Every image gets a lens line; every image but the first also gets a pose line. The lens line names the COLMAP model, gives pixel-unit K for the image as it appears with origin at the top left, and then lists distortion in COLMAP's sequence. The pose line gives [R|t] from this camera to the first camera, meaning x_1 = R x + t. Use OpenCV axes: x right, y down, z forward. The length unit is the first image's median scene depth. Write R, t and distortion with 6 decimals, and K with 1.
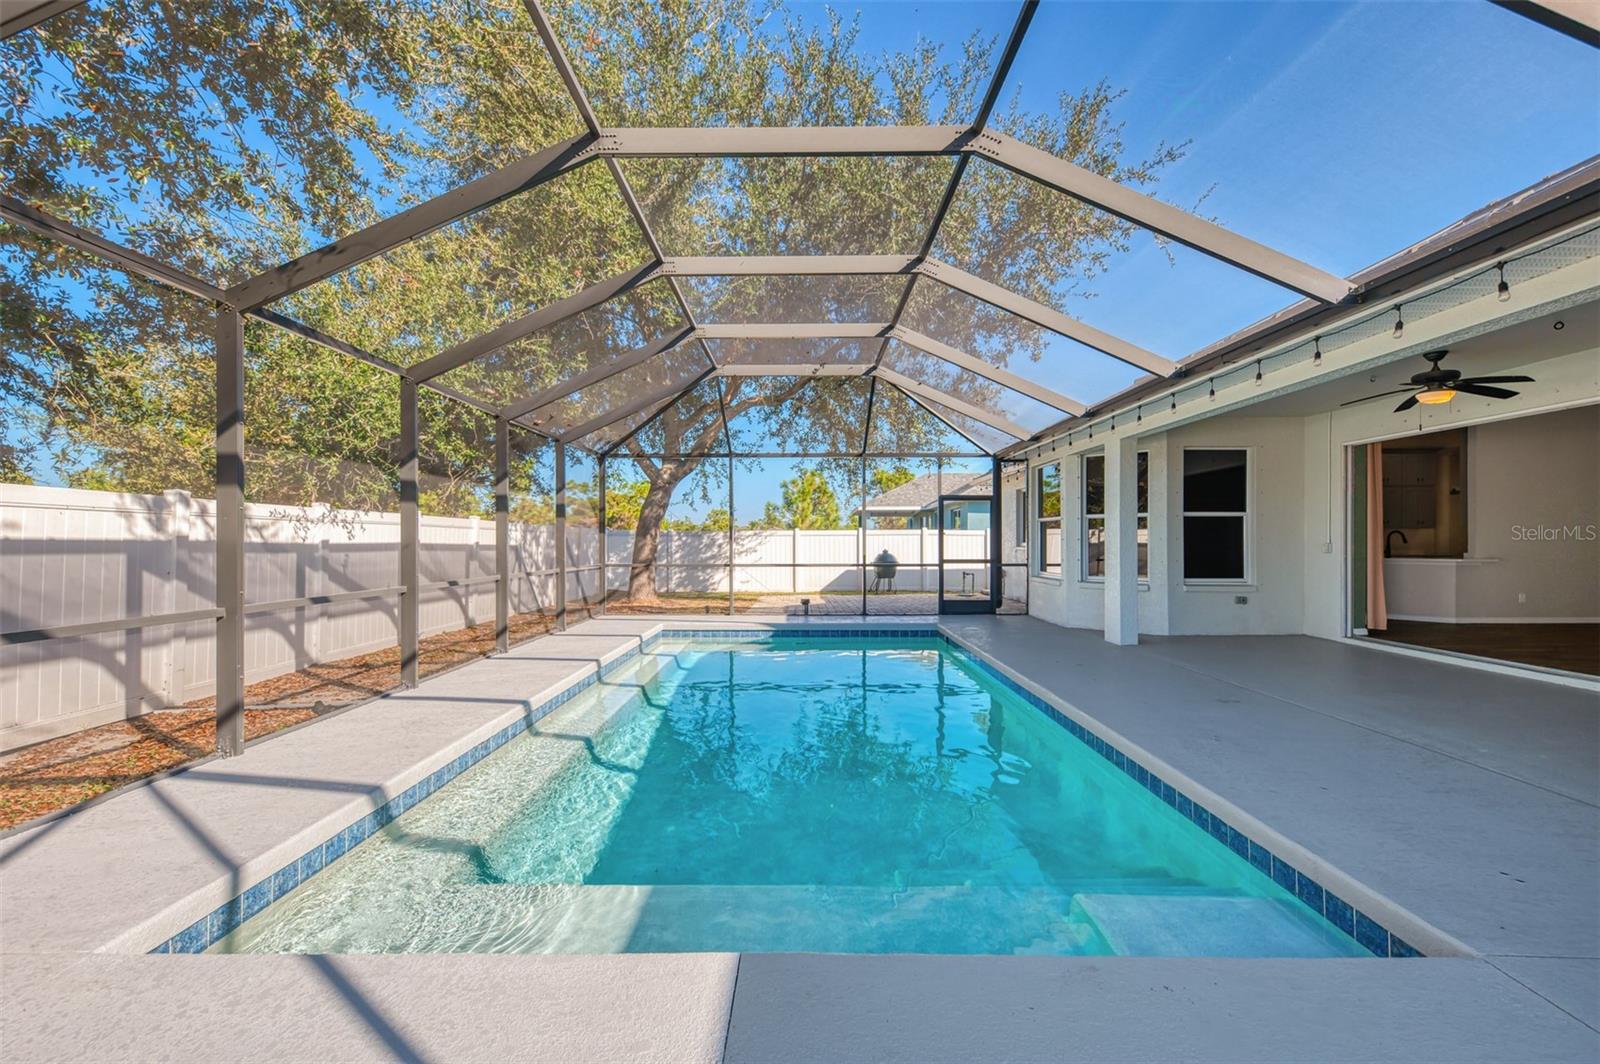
lens RADIAL K [[708.8, 0, 788.9], [0, 708.8, 542.9], [0, 0, 1]] dist [0.002768, -0.000240]
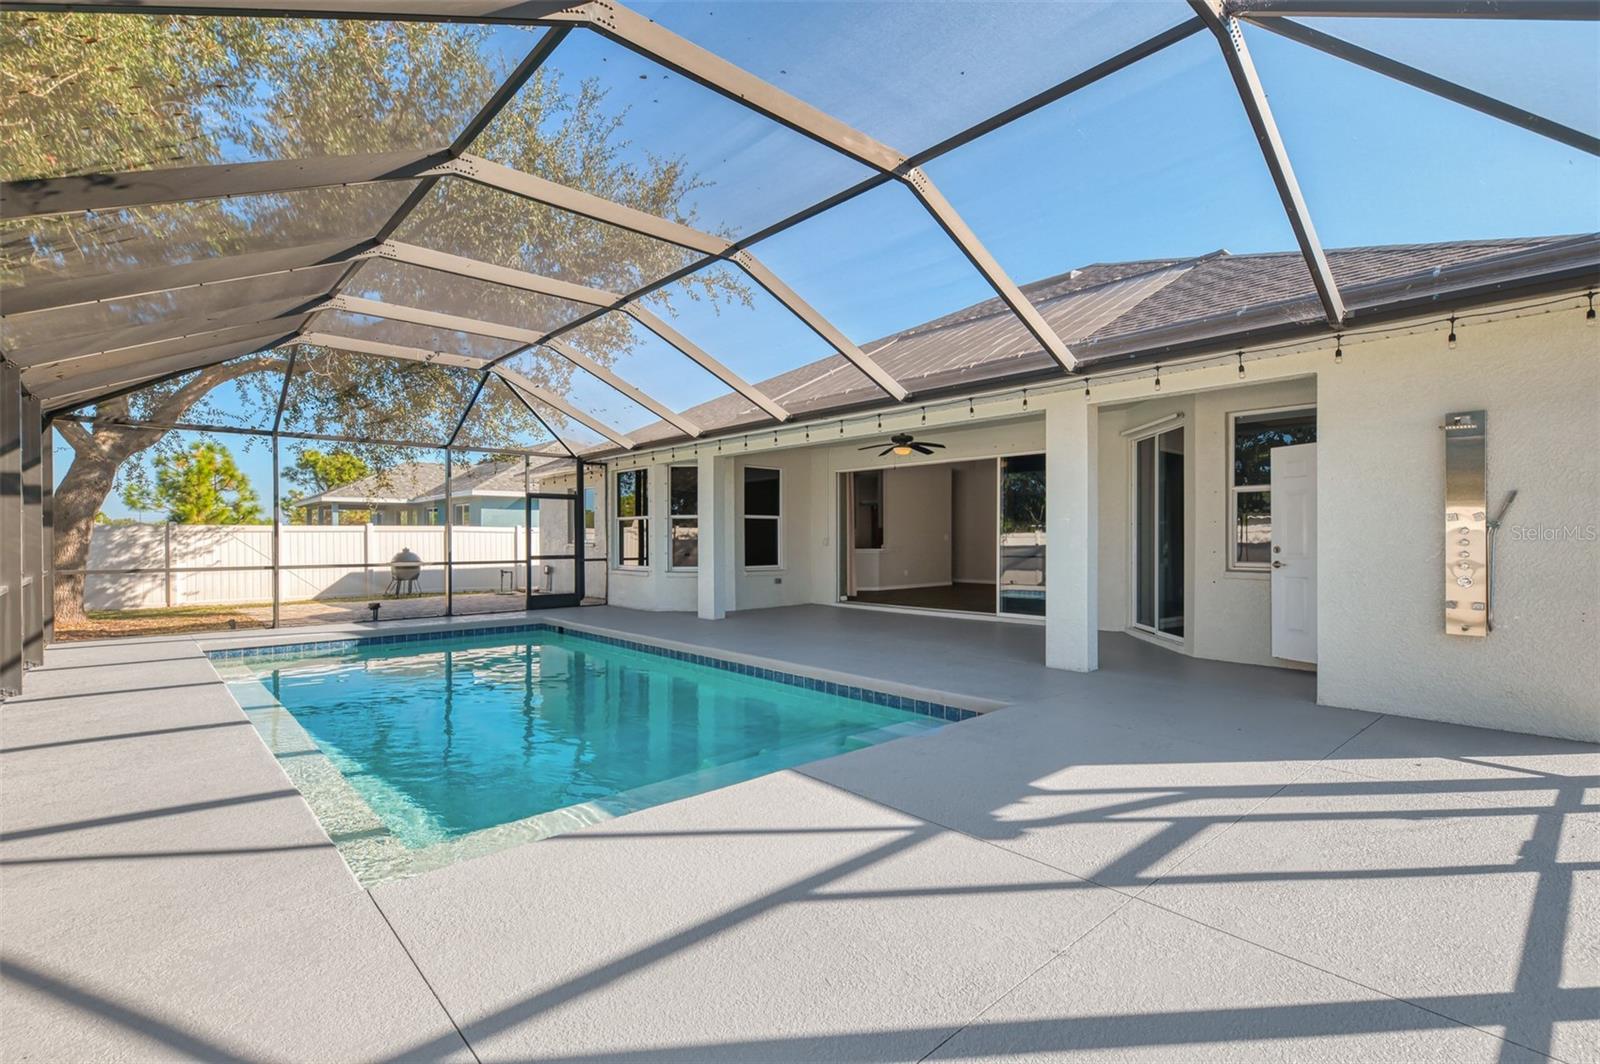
lens RADIAL K [[754.4, 0, 831.7], [0, 754.4, 538.7], [0, 0, 1]] dist [-0.002104, -0.000977]
pose [[0.711096, -0.001209, 0.703094, -0.239526], [0.003222, 0.999994, -0.001539, 0.002006], [-0.703088, 0.003360, 0.711095, -0.075691]]
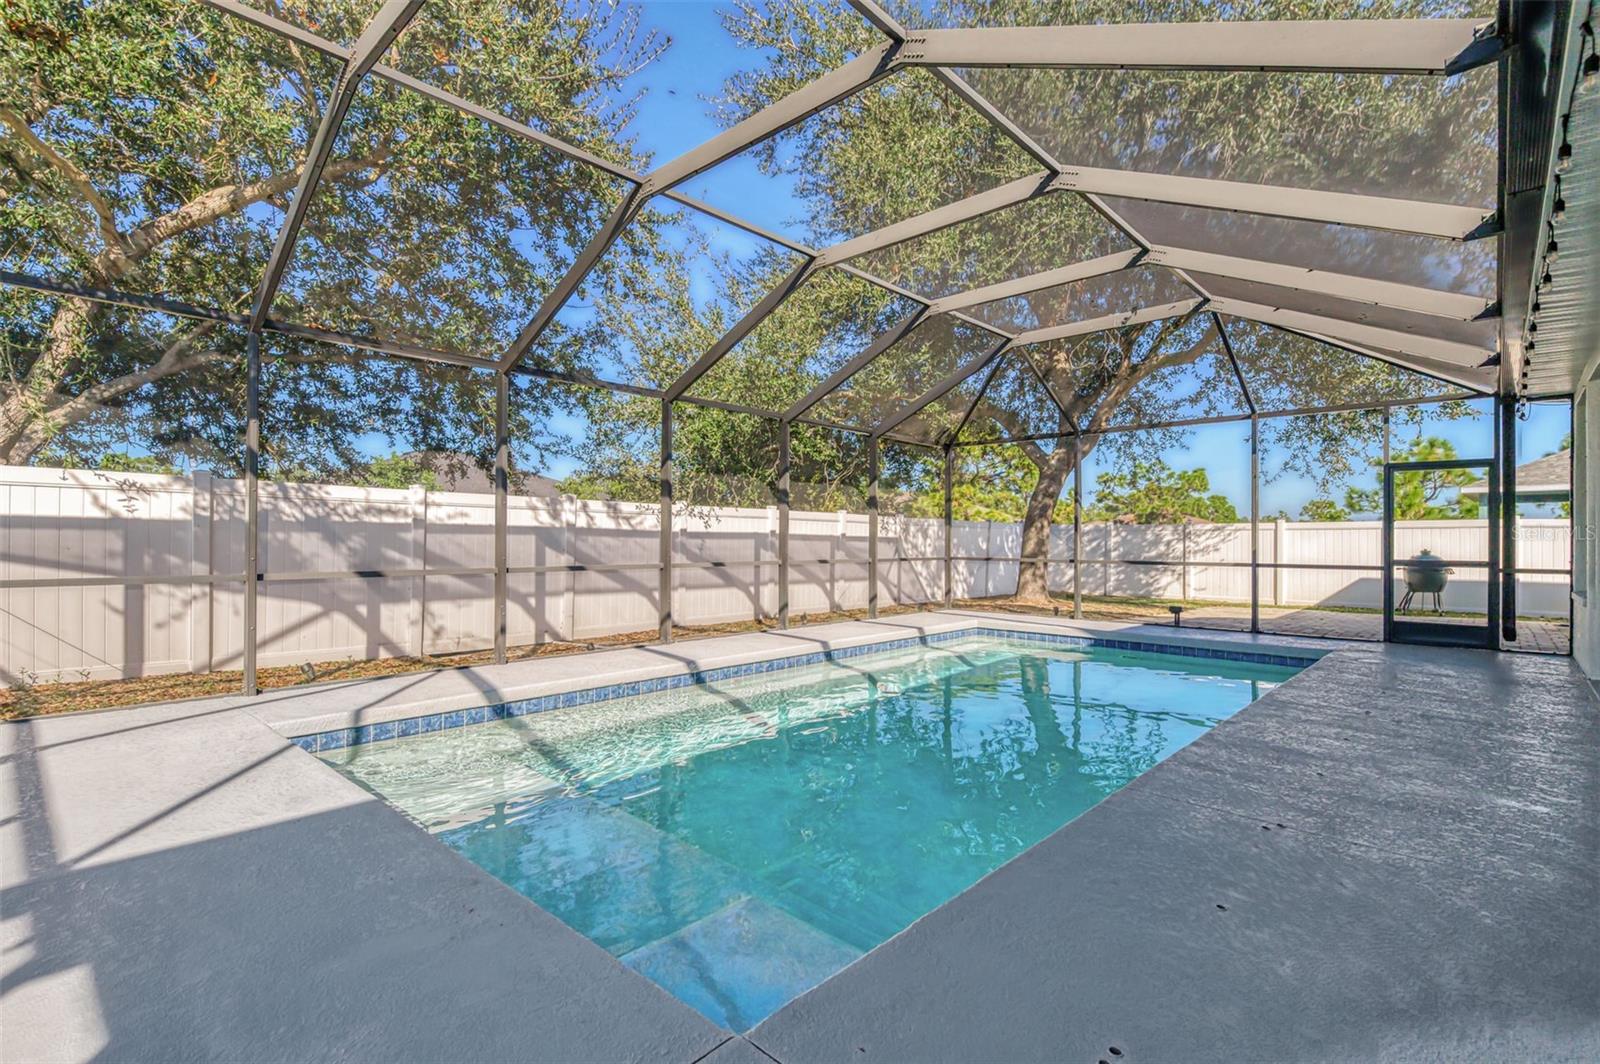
lens RADIAL K [[754.4, 0, 773.3], [0, 754.4, 540.2], [0, 0, 1]] dist [-0.002104, -0.000977]
pose [[0.732938, 0.008508, -0.680242, 0.275977], [-0.010765, 0.999942, 0.000908, 0.009953], [0.680211, 0.006657, 0.732987, 0.079017]]
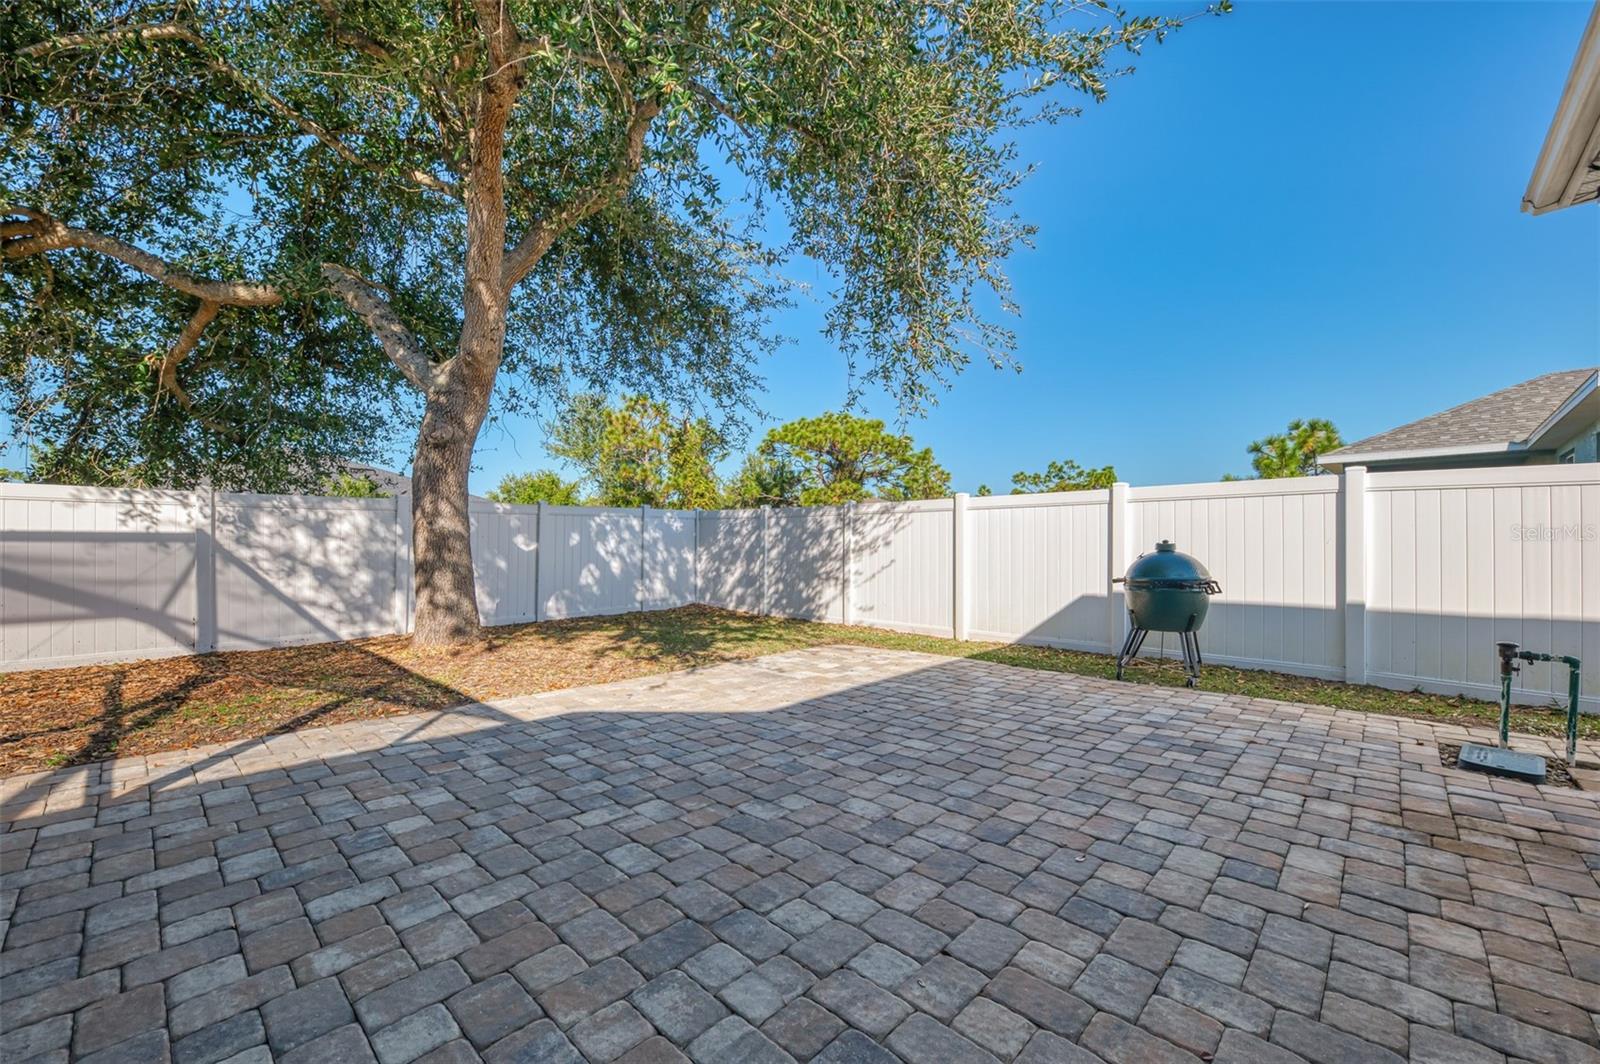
lens RADIAL K [[638.4, 0, 785.8], [0, 638.4, 537.4], [0, 0, 1]] dist [0.014643, 0.000008]
pose [[0.738181, -0.005773, -0.674578, 0.332764], [0.004919, 0.999983, -0.003175, 0.013603], [0.674585, -0.000975, 0.738196, 1.075951]]
